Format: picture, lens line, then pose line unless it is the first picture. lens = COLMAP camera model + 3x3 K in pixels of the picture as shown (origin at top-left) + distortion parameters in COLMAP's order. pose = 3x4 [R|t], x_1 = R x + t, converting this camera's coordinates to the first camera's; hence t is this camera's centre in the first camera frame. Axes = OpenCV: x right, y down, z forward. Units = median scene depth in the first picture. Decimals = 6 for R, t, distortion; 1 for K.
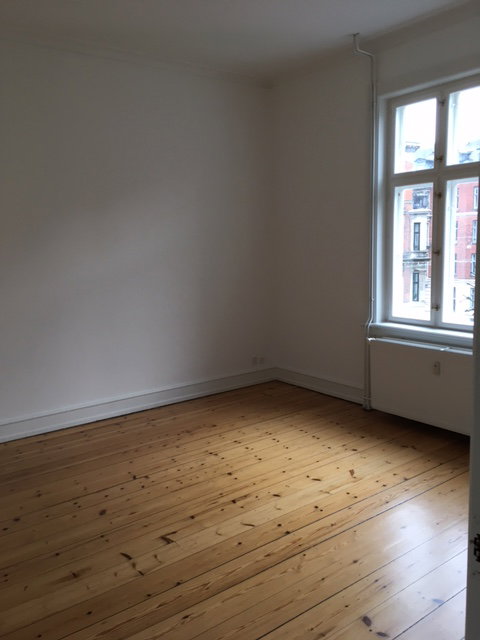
lens RADIAL K [[551.6, 0, 240.3], [0, 551.6, 333.5], [0, 0, 1]] dist [0.079384, 0.002469]
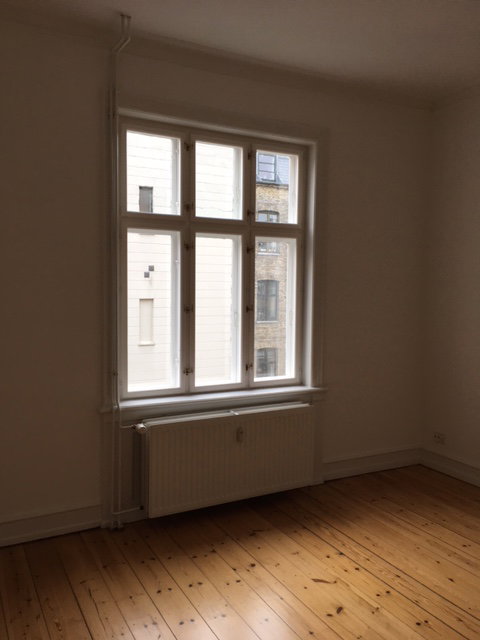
lens RADIAL K [[555.6, 0, 240.9], [0, 555.6, 325.9], [0, 0, 1]] dist [0.079780, 0.000646]
pose [[0.131396, -0.027433, 0.990950, -0.542053], [0.153349, 0.988147, 0.007022, -0.118941], [-0.979397, 0.151038, 0.134045, 0.848855]]
